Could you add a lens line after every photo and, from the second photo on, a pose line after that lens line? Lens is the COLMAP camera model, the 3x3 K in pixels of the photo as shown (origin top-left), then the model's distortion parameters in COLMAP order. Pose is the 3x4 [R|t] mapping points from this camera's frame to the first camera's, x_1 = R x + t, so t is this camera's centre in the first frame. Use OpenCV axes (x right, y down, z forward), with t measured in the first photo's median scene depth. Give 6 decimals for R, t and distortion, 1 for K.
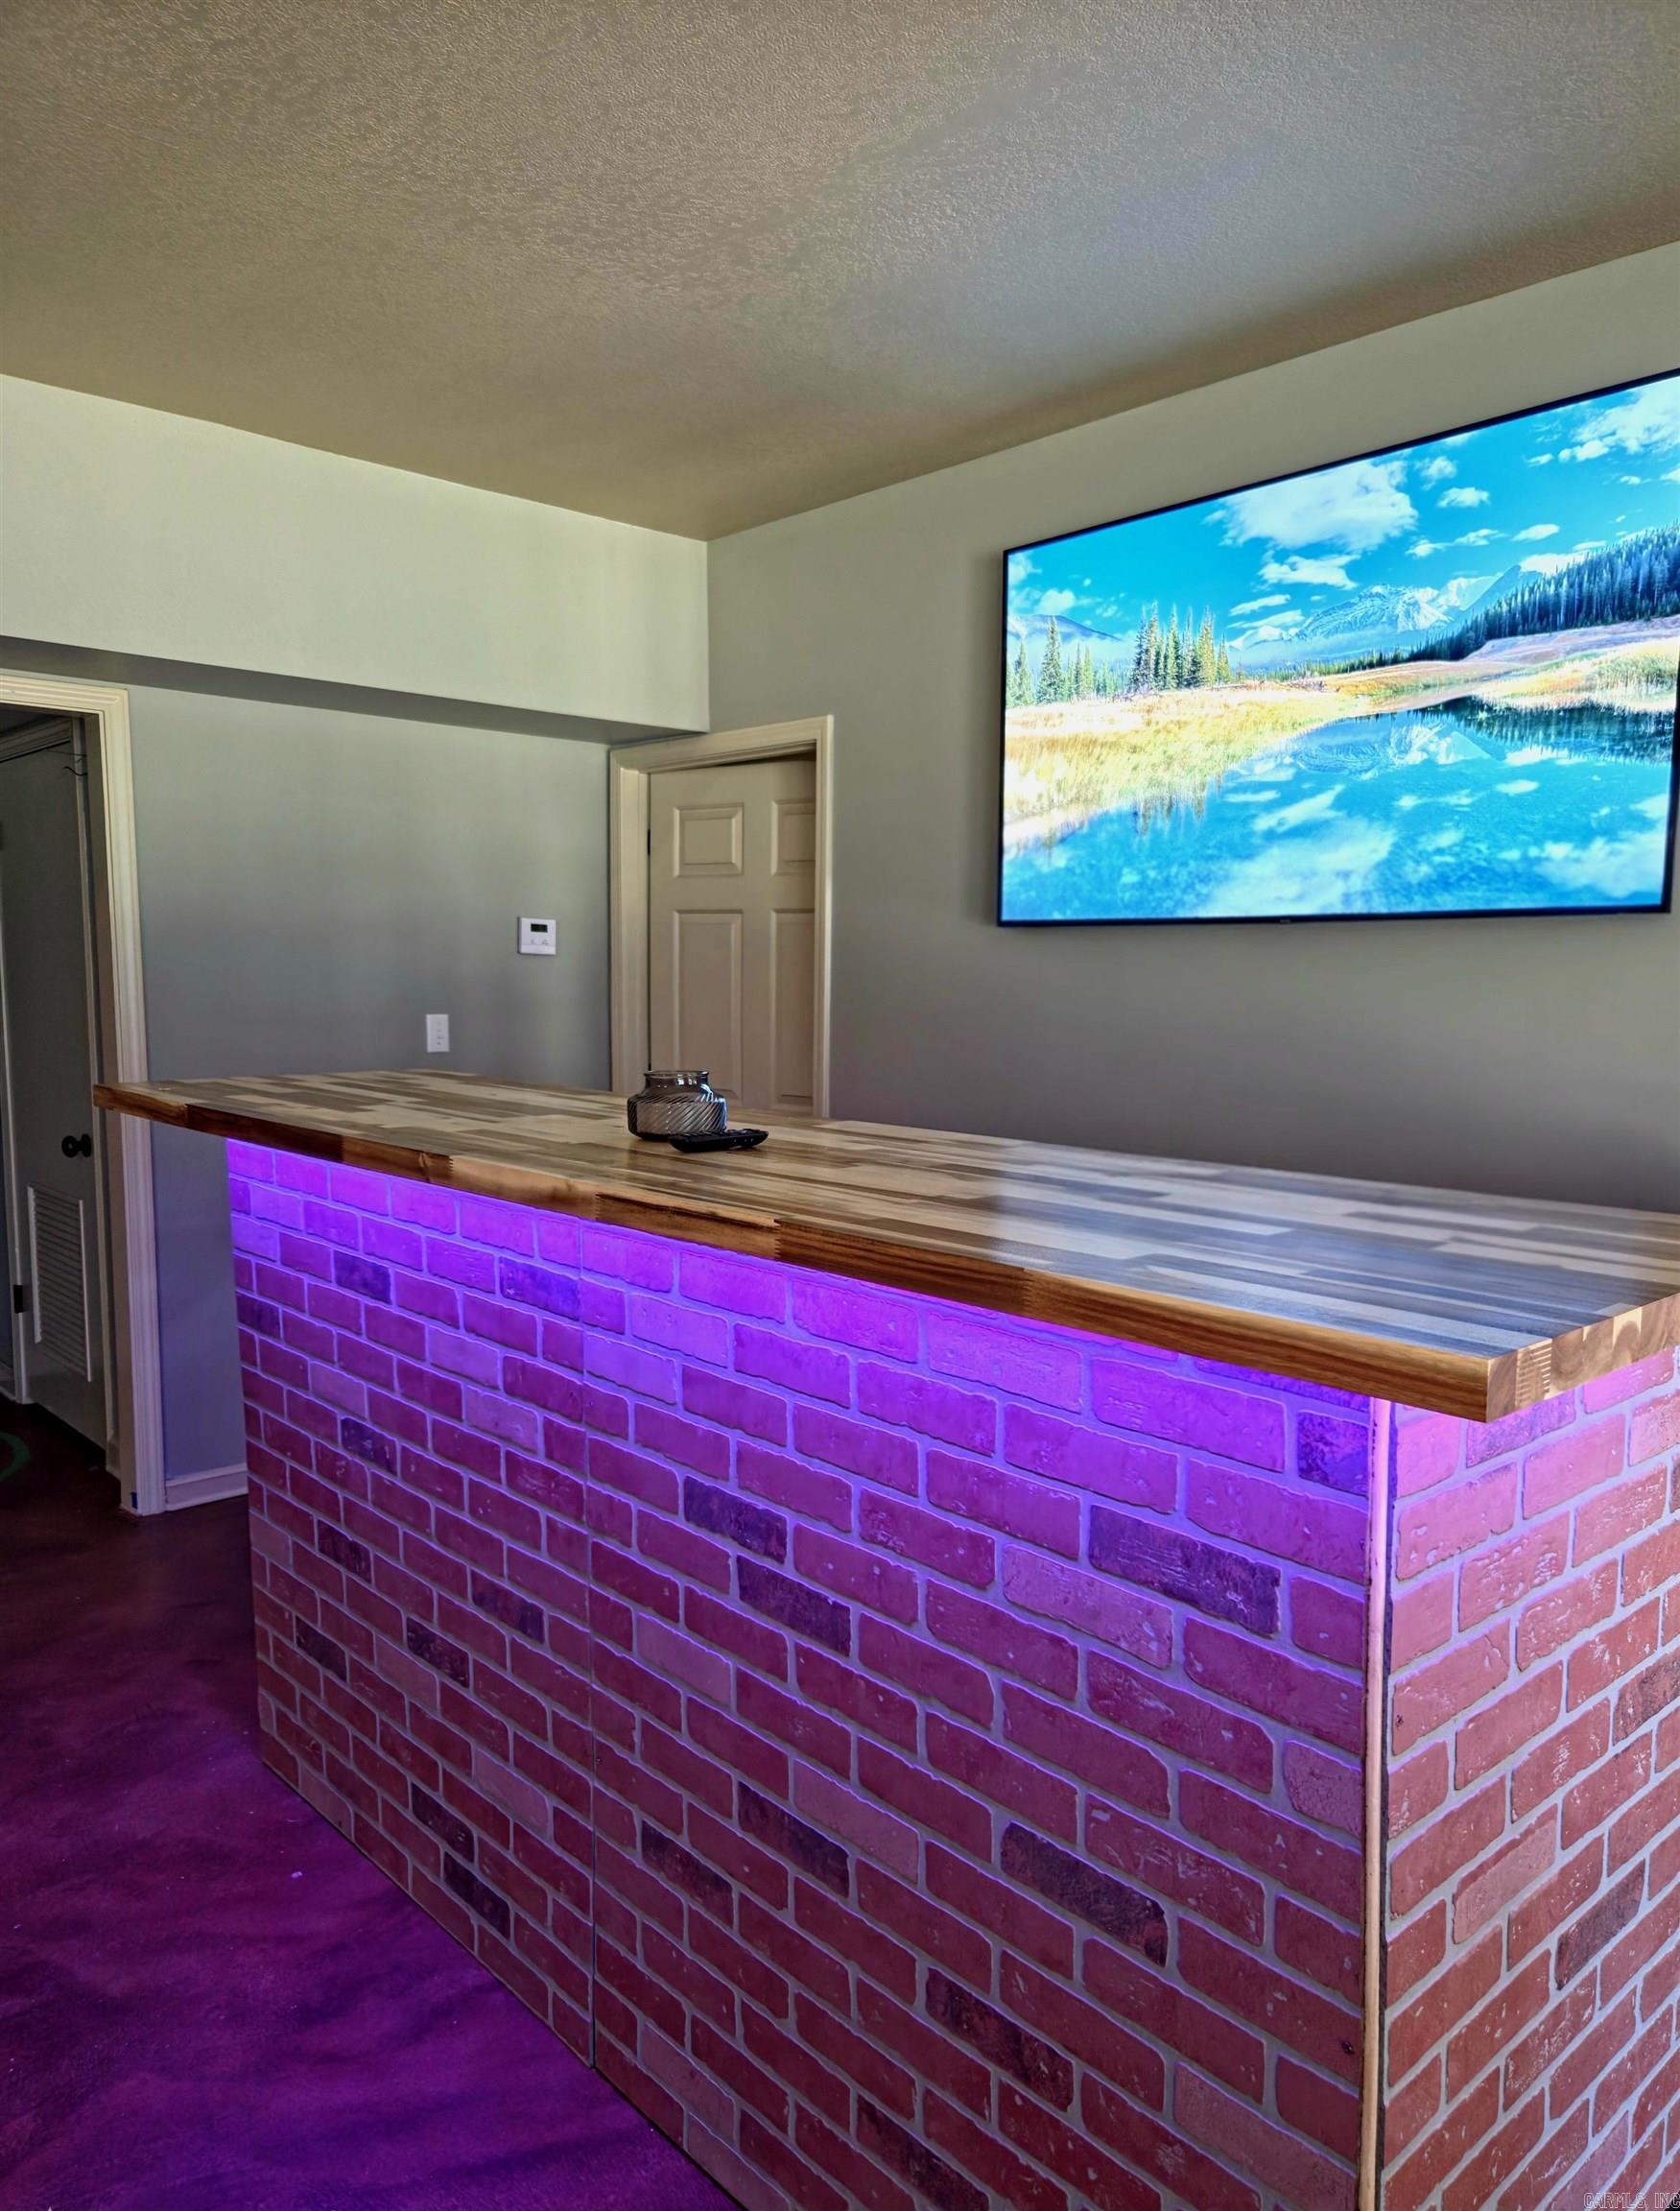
lens RADIAL K [[1553.7, 0, 840.2], [0, 1553.7, 1166.4], [0, 0, 1]] dist [0.004198, 0.001893]
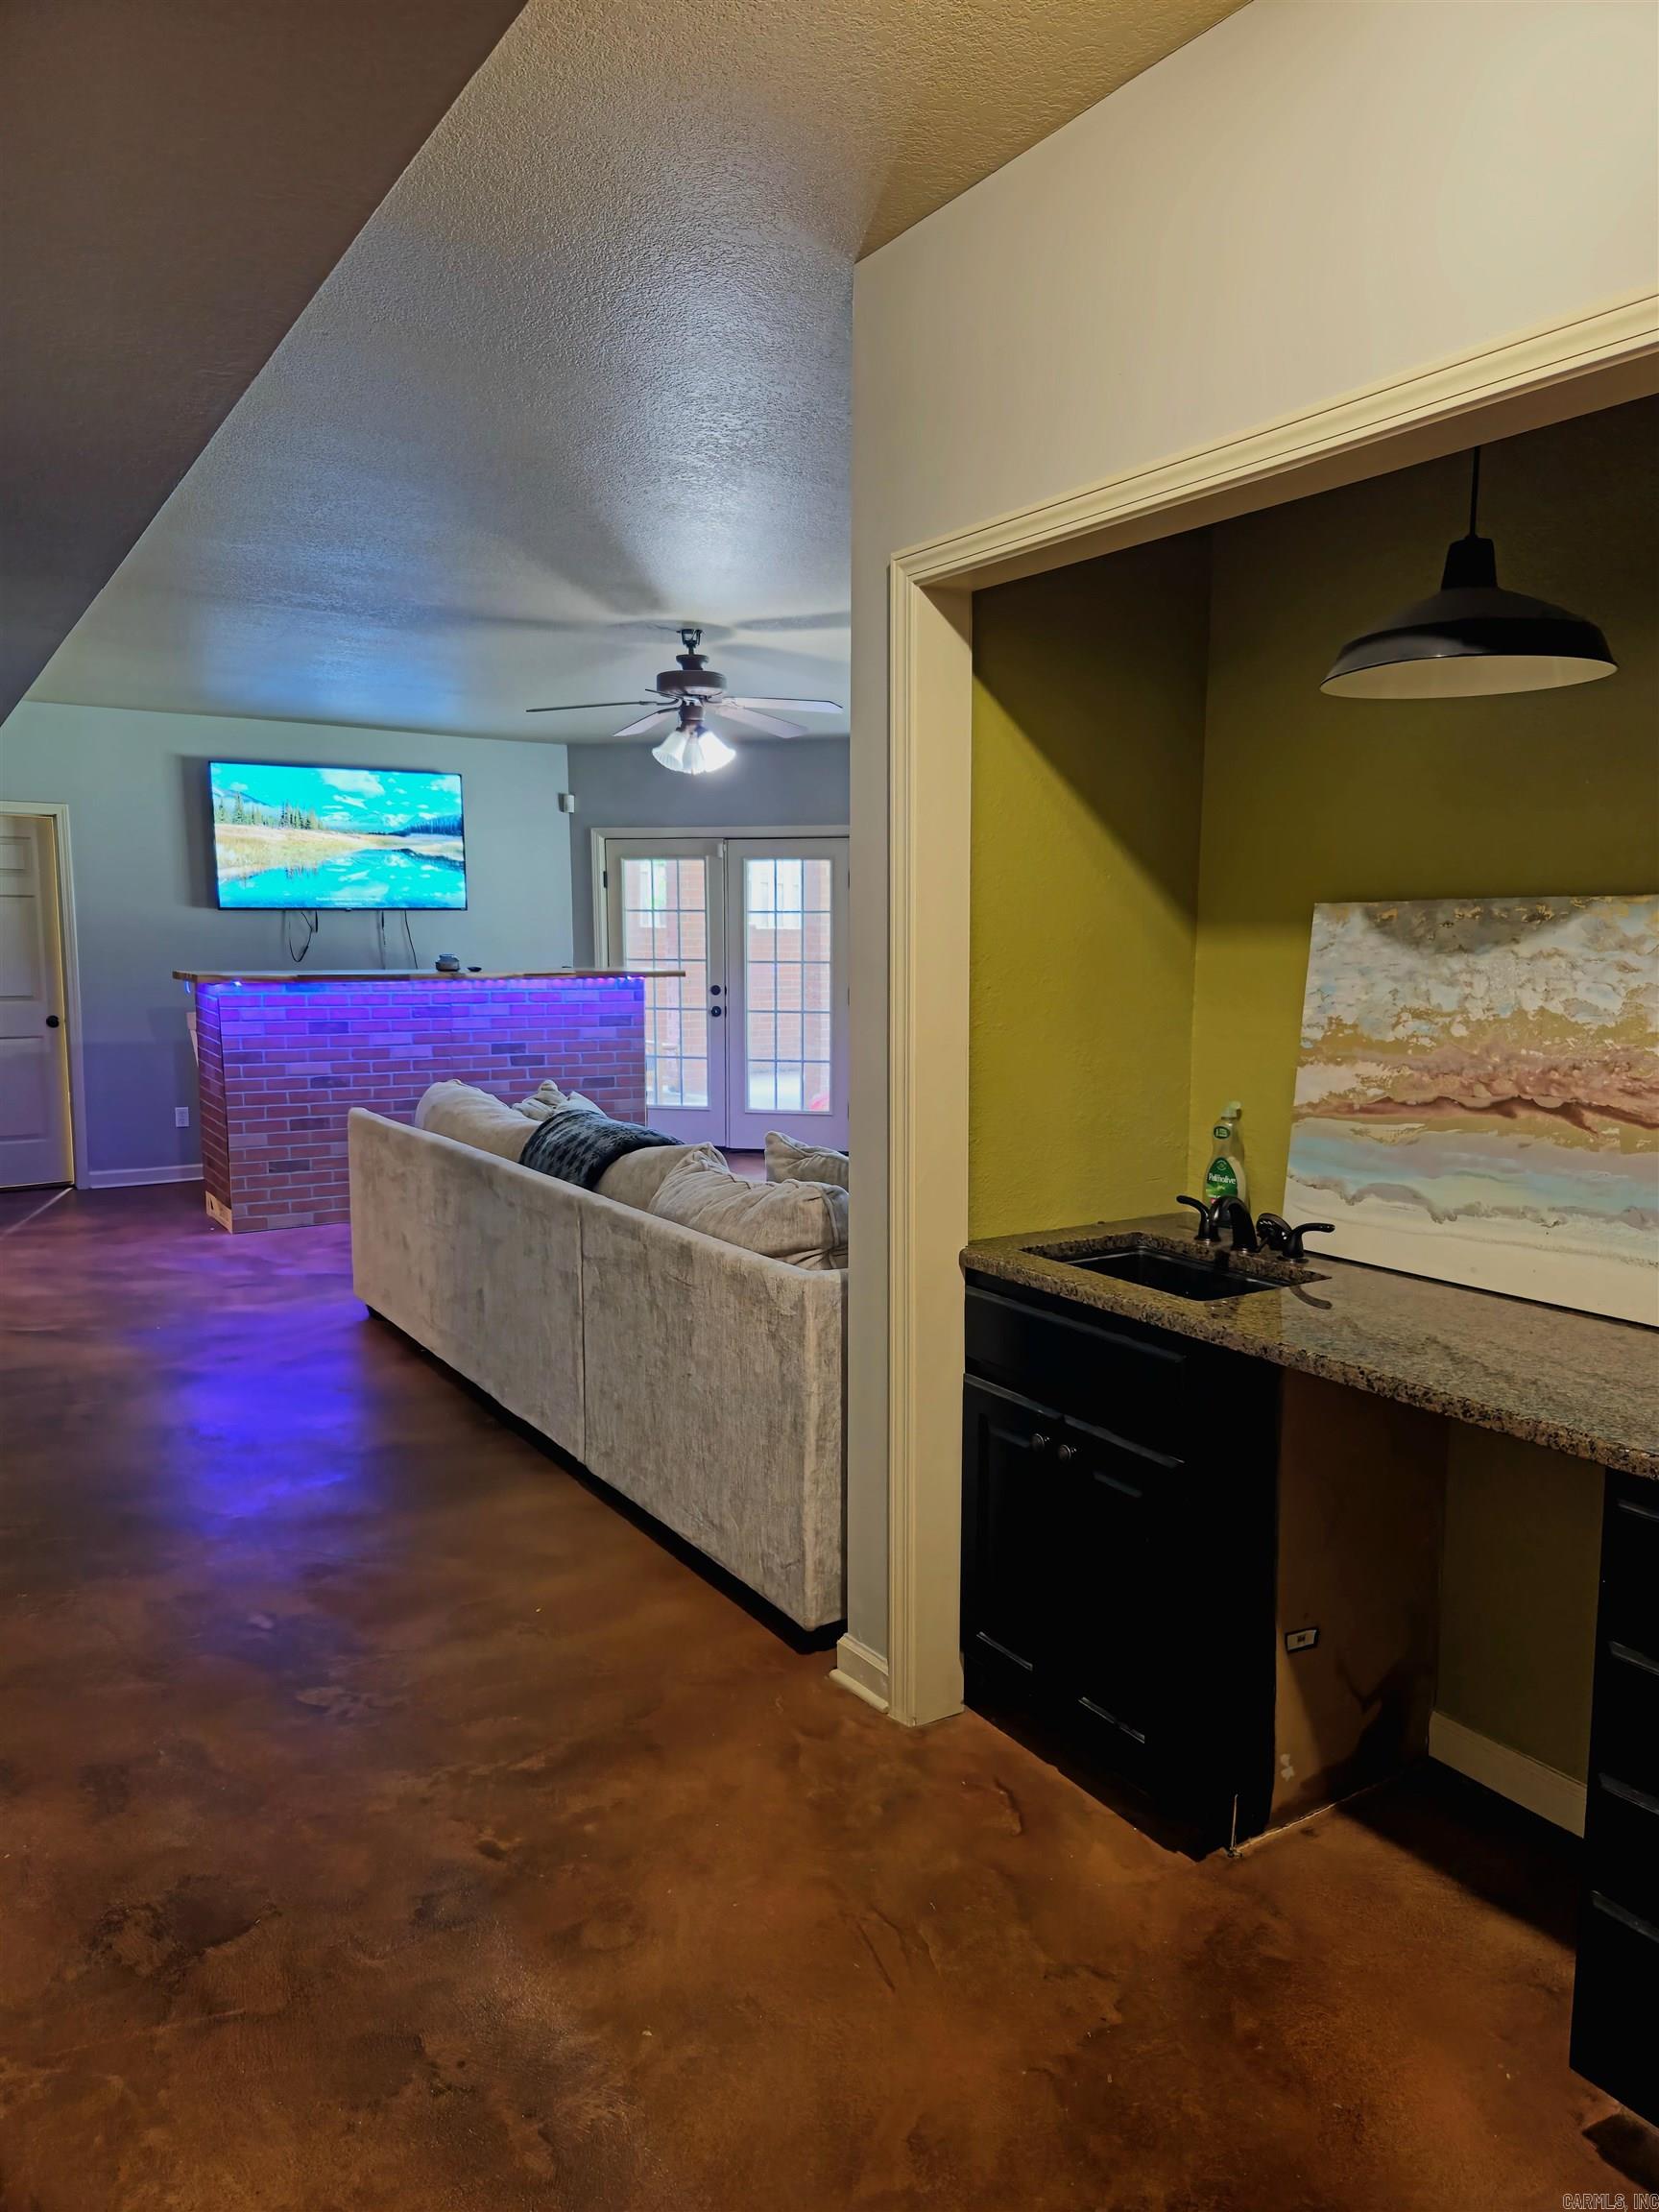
lens RADIAL K [[1490.2, 0, 829.5], [0, 1490.2, 1106.0], [0, 0, 1]] dist [-0.000125, -0.000996]
pose [[0.163349, -0.125246, 0.978586, -2.557617], [0.118428, 0.987226, 0.106584, 0.021755], [-0.979434, 0.098482, 0.176095, -0.419618]]
